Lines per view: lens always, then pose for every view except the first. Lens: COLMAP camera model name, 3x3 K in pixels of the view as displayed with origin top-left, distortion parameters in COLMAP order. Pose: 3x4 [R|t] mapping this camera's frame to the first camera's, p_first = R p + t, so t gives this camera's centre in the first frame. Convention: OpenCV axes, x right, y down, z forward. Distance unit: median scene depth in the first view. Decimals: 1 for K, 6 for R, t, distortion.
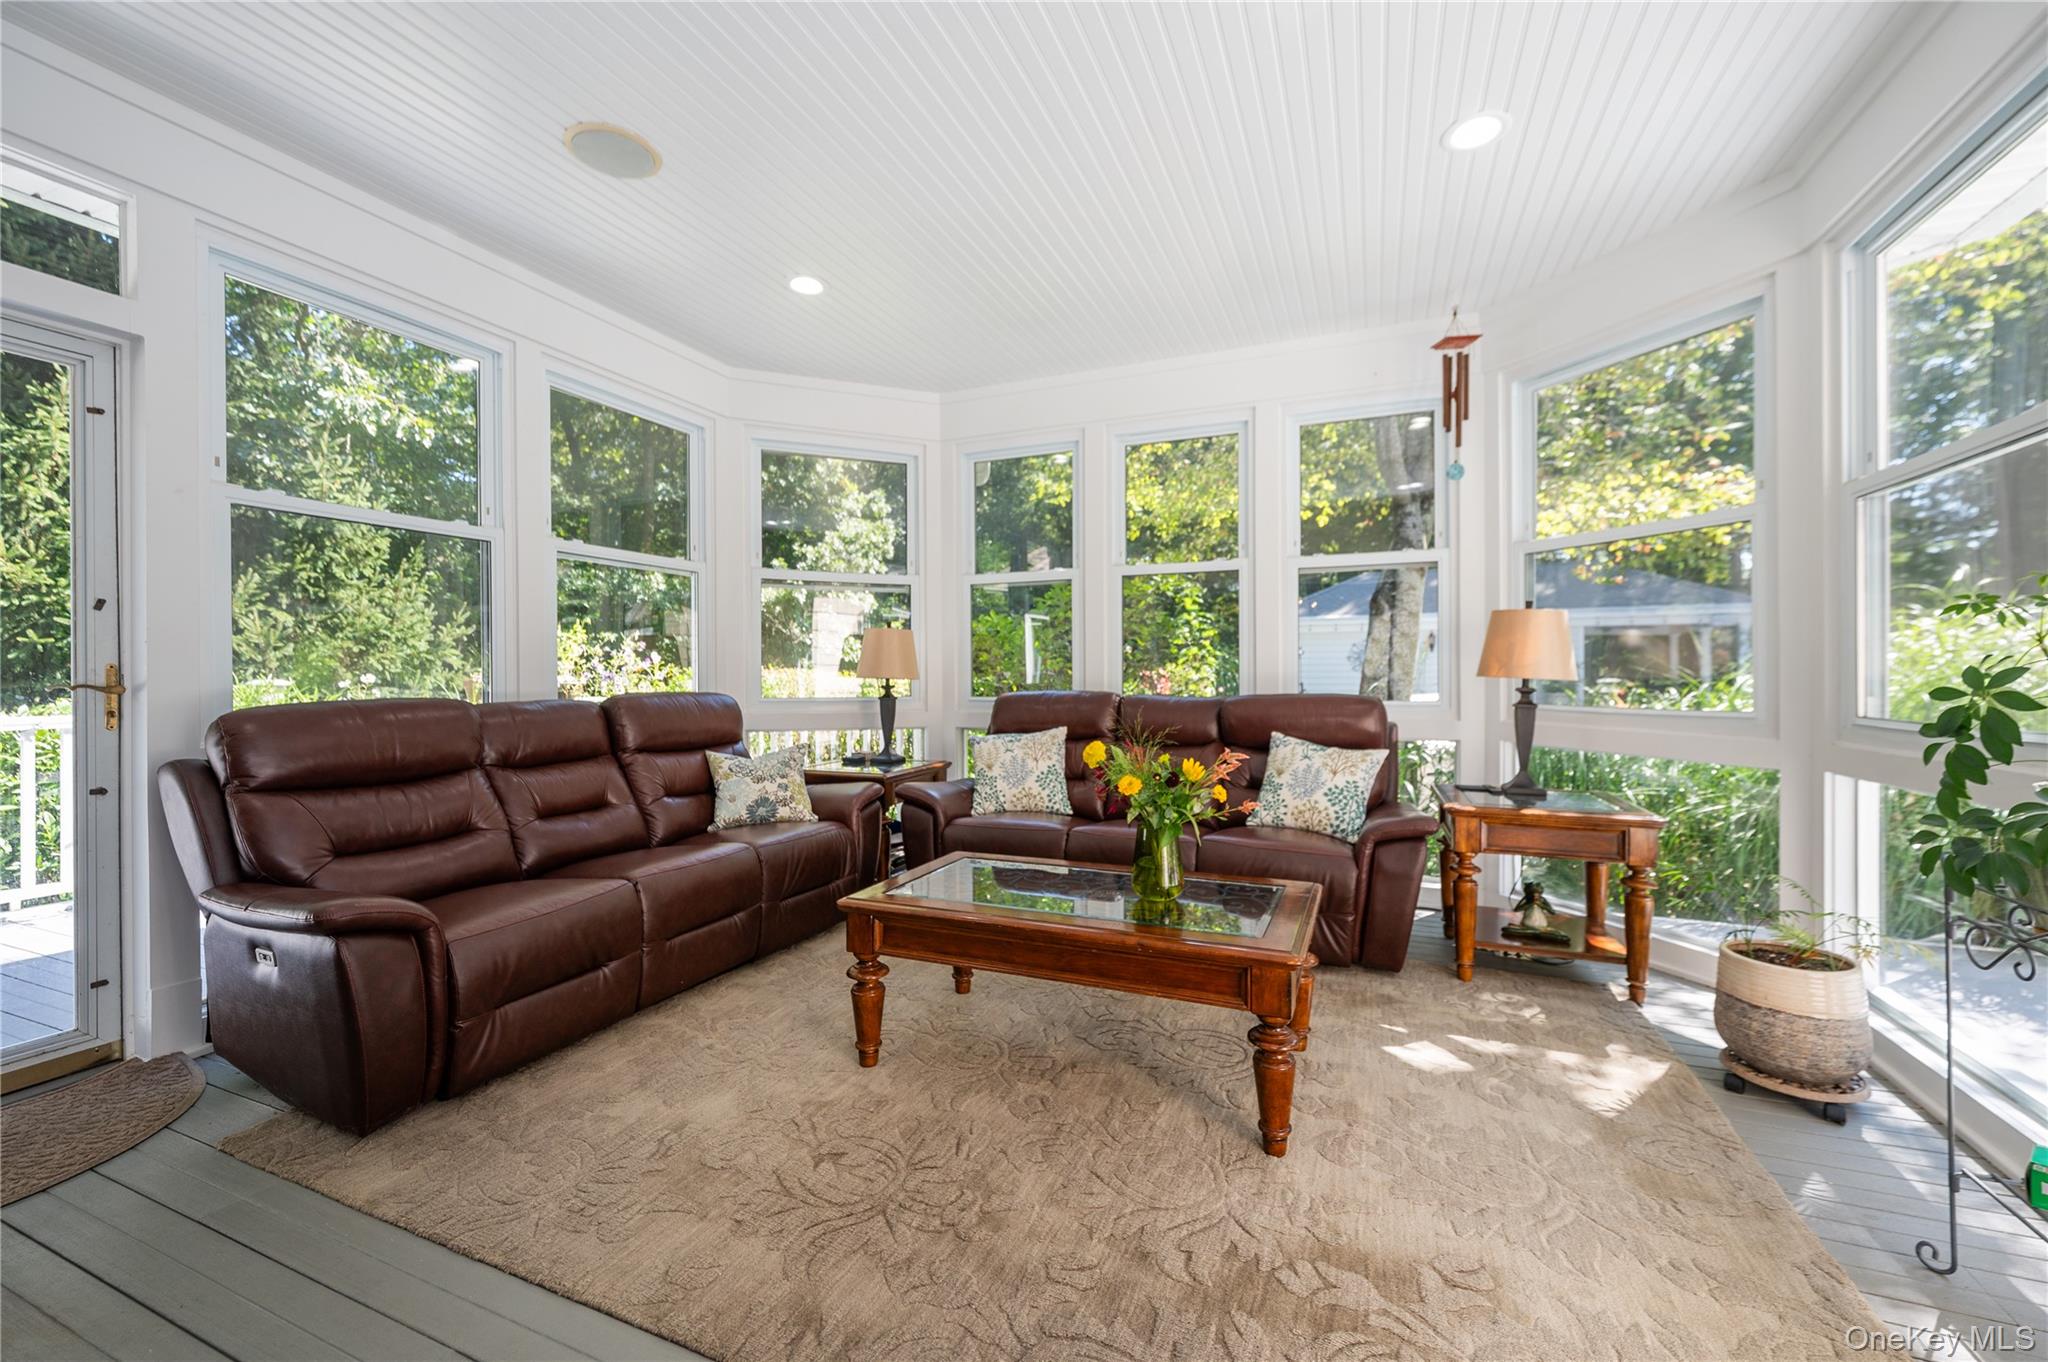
lens RADIAL K [[817.3, 0, 1031.3], [0, 817.3, 684.9], [0, 0, 1]] dist [-0.002375, 0.000111]
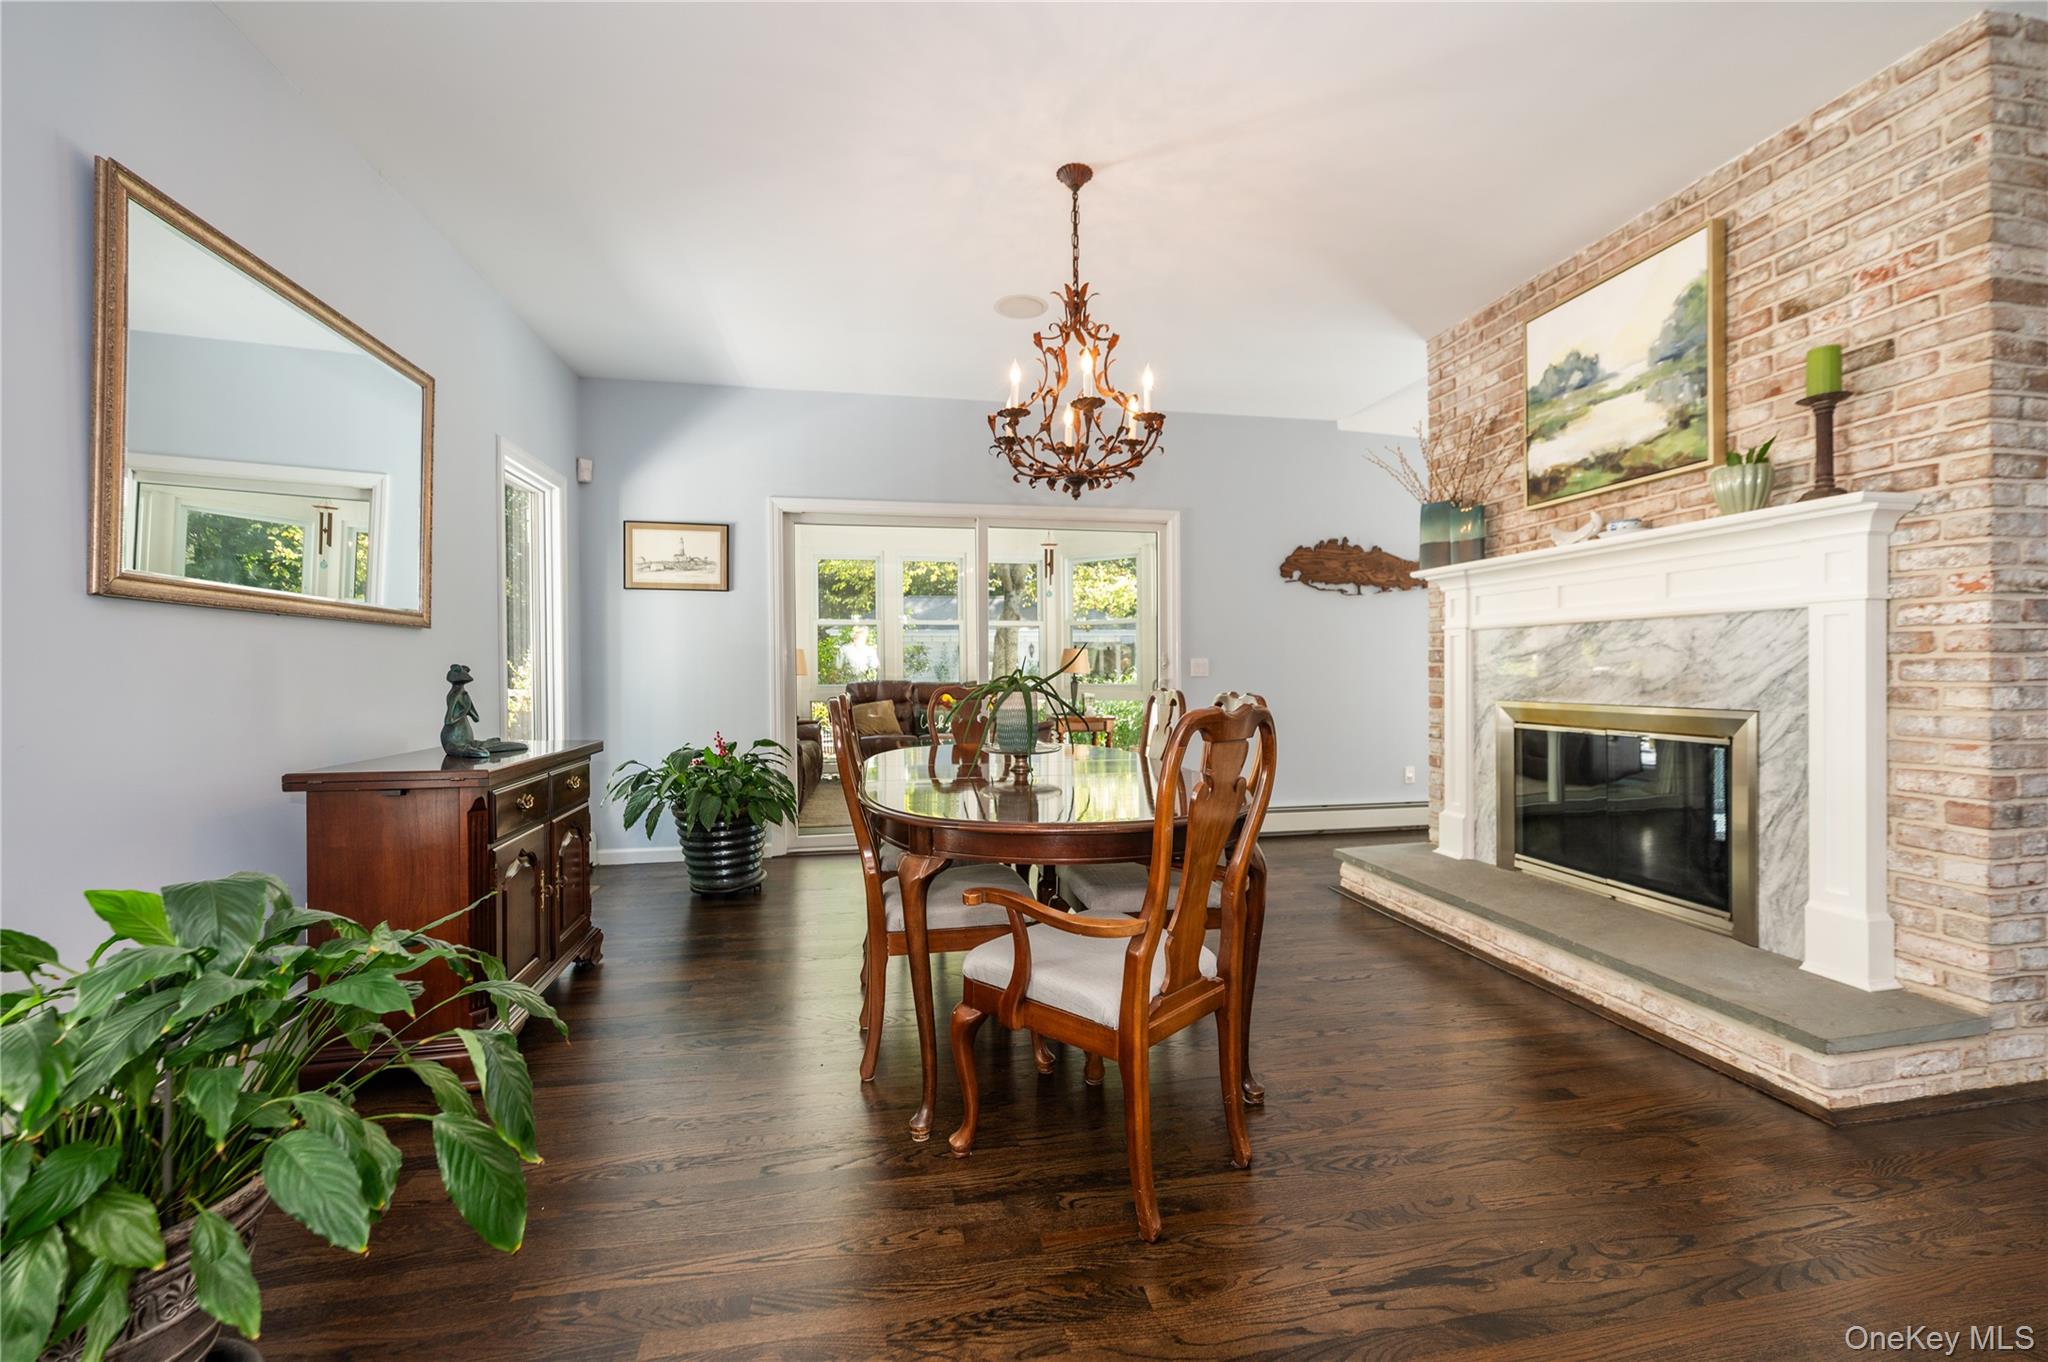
lens RADIAL K [[817.3, 0, 1029.5], [0, 817.3, 677.1], [0, 0, 1]] dist [-0.002375, 0.000111]
pose [[0.833957, -0.002351, 0.551824, -0.901119], [0.005014, 0.999982, -0.003318, 0.007020], [-0.551806, 0.005534, 0.833954, -1.056986]]
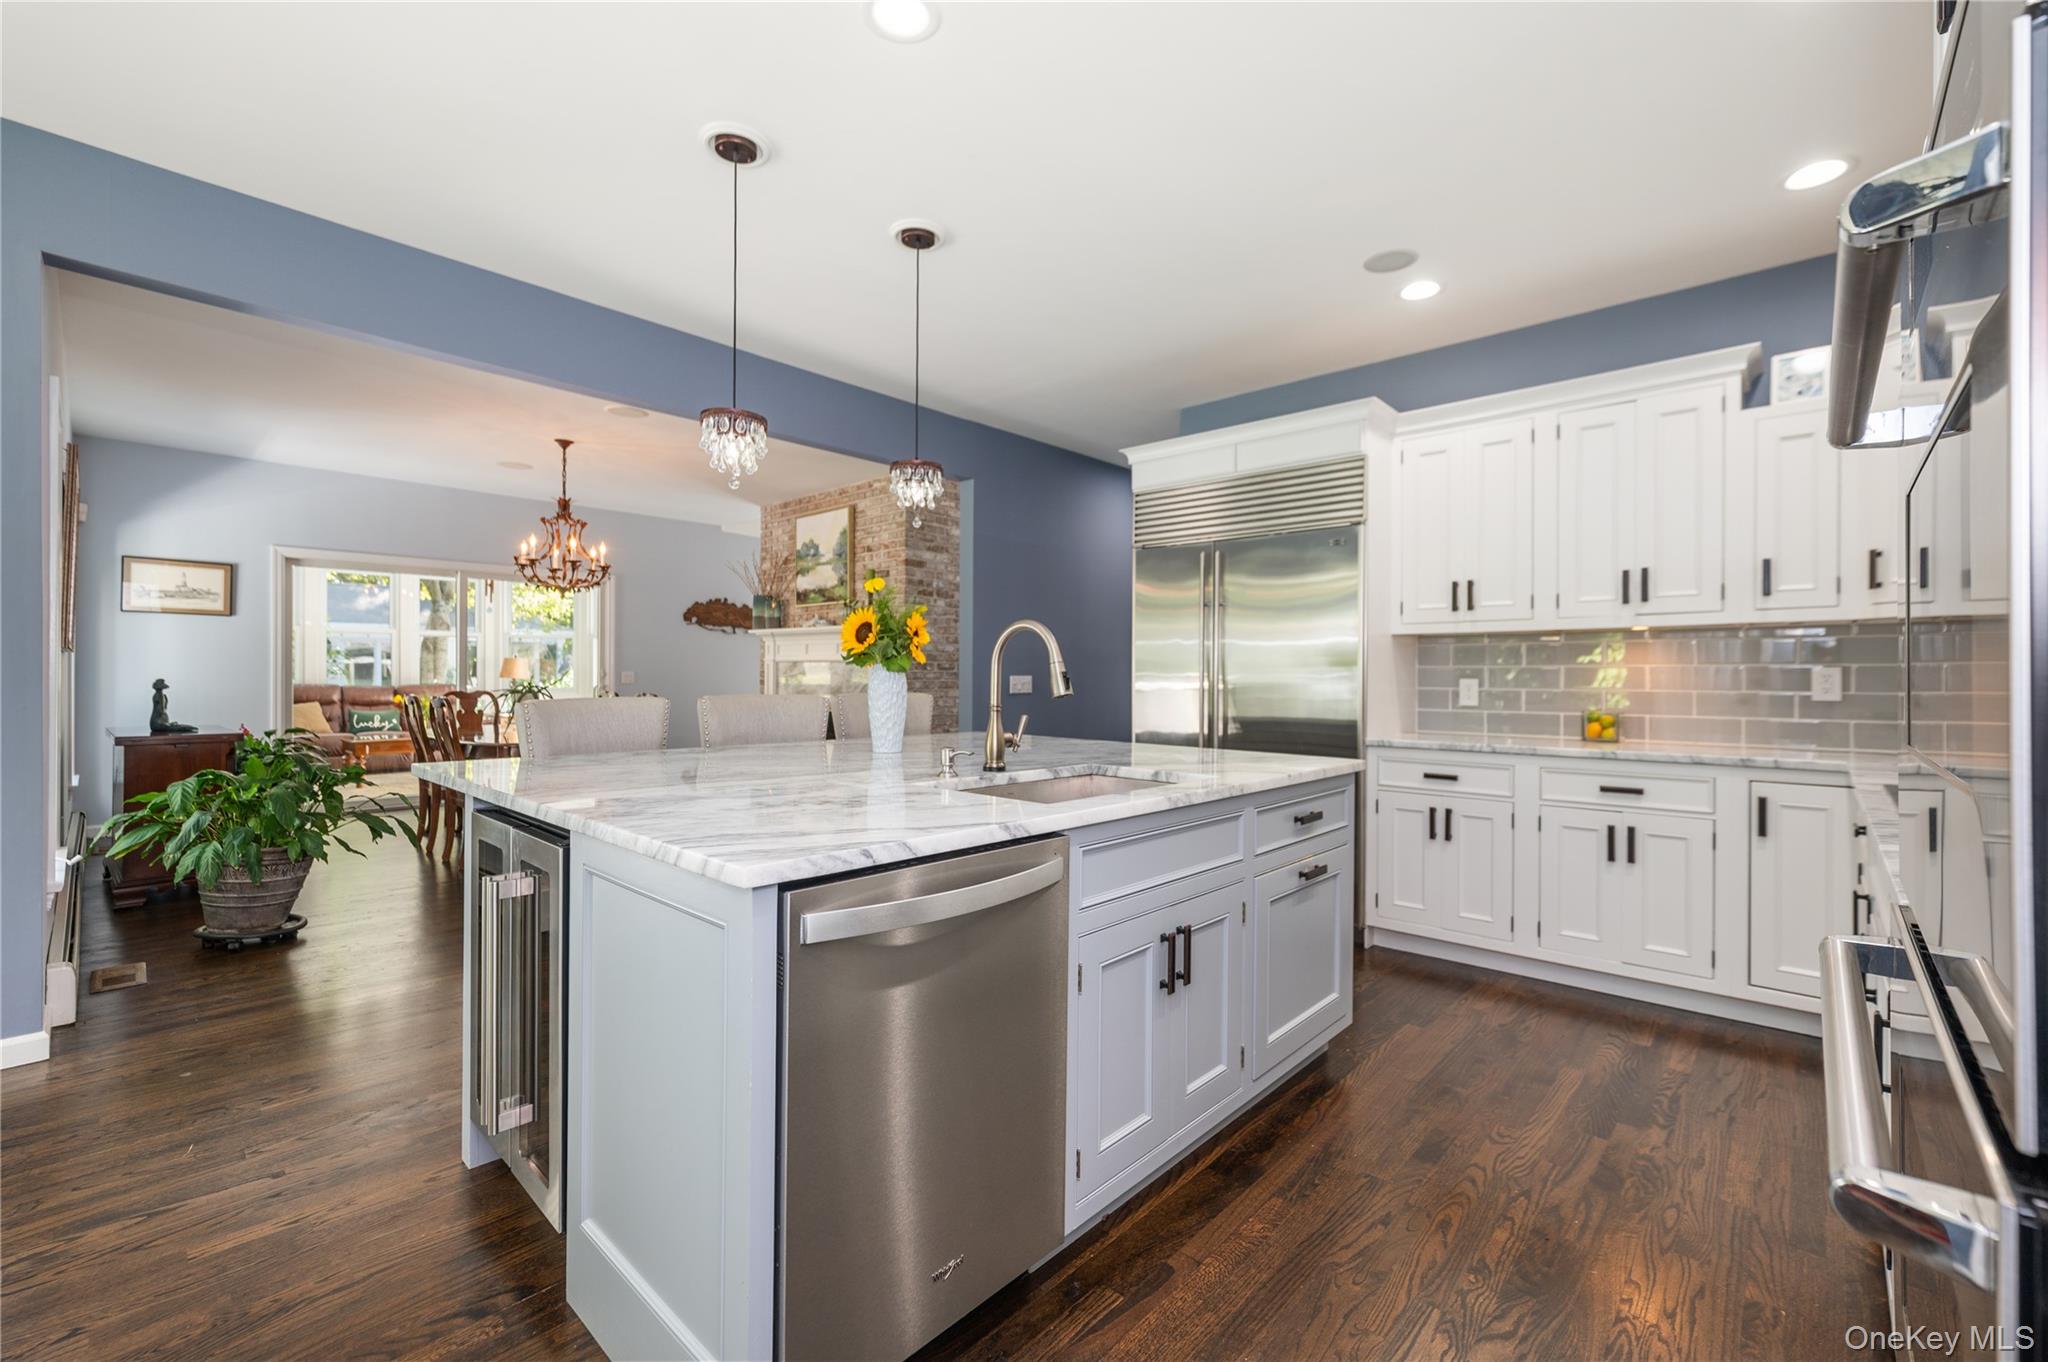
lens RADIAL K [[854.9, 0, 1031.2], [0, 854.9, 681.0], [0, 0, 1]] dist [0.000162, -0.000077]
pose [[0.334581, -0.000680, 0.942367, -1.666556], [-0.001048, 0.999999, 0.001094, -0.007342], [-0.942366, -0.001354, 0.334580, -1.818622]]
